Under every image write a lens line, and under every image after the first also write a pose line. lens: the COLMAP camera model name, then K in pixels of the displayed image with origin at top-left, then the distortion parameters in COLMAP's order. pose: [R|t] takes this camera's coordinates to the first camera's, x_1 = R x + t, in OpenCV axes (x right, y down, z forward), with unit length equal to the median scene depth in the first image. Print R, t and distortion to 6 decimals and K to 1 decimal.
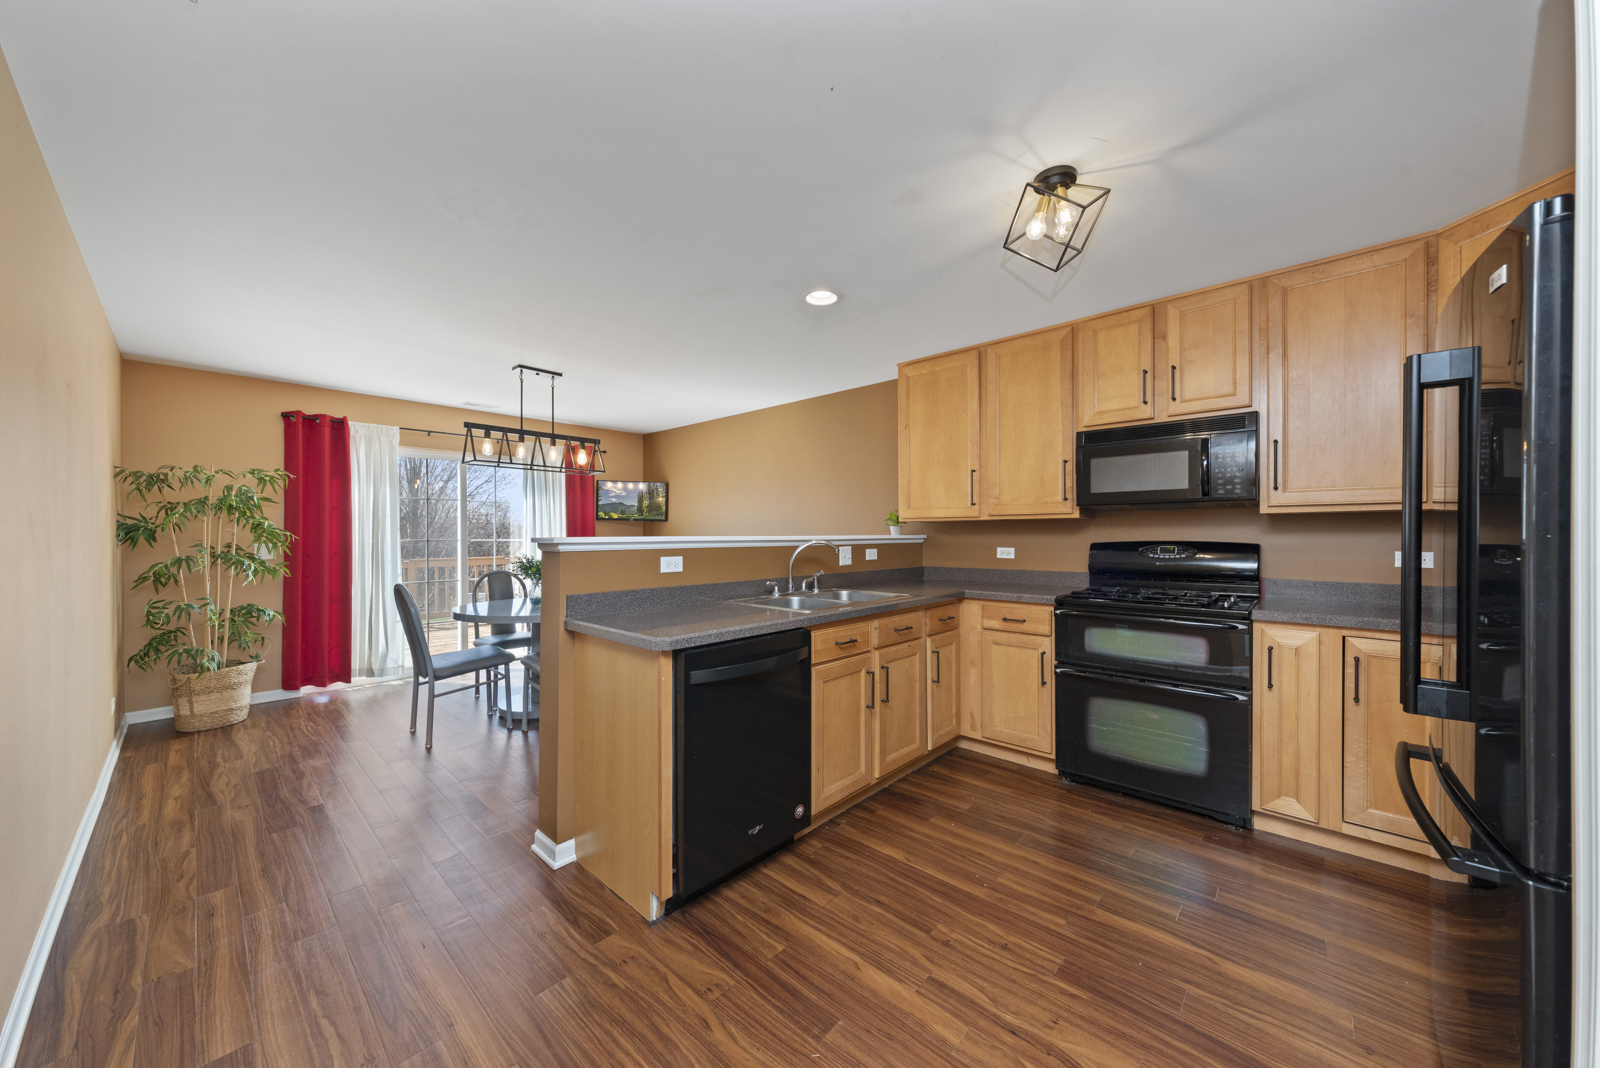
lens RADIAL K [[563.4, 0, 804.5], [0, 563.4, 537.0], [0, 0, 1]] dist [-0.002791, 0.000858]
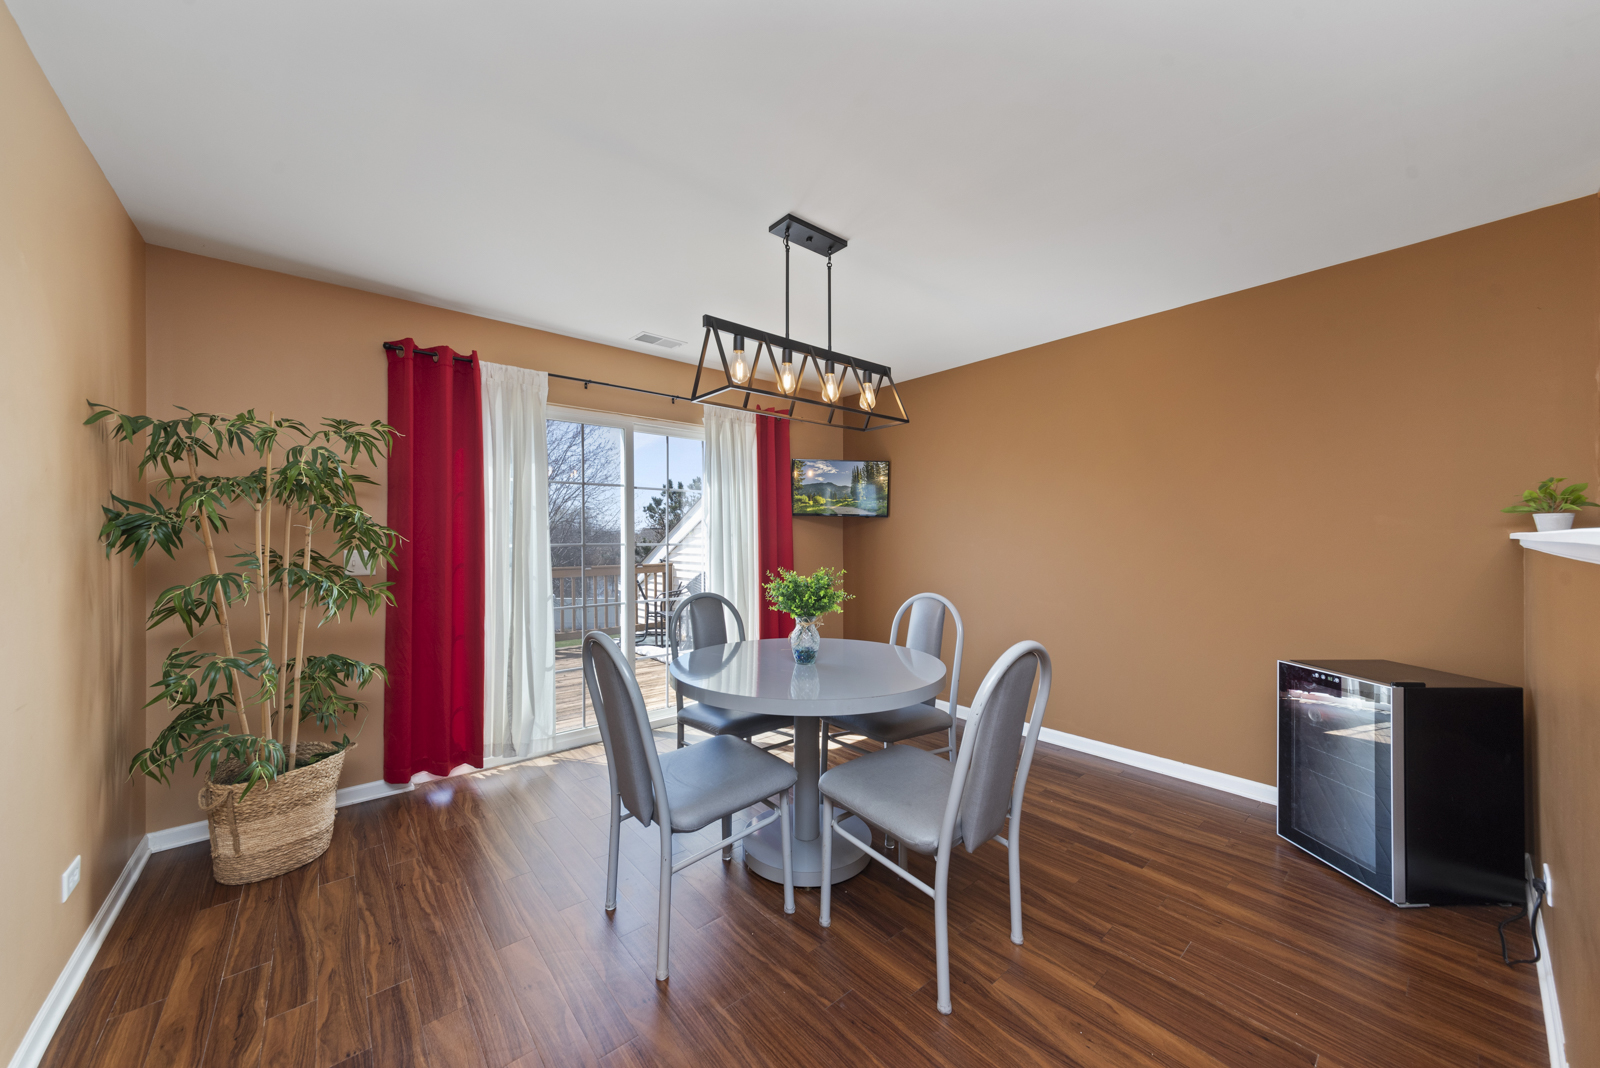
lens RADIAL K [[563.4, 0, 798.0], [0, 563.4, 542.7], [0, 0, 1]] dist [-0.002791, 0.000858]
pose [[0.991589, 0.000138, -0.129424, -0.429692], [0.000108, 0.999998, 0.001895, 0.003067], [0.129424, -0.001893, 0.991588, 0.480100]]
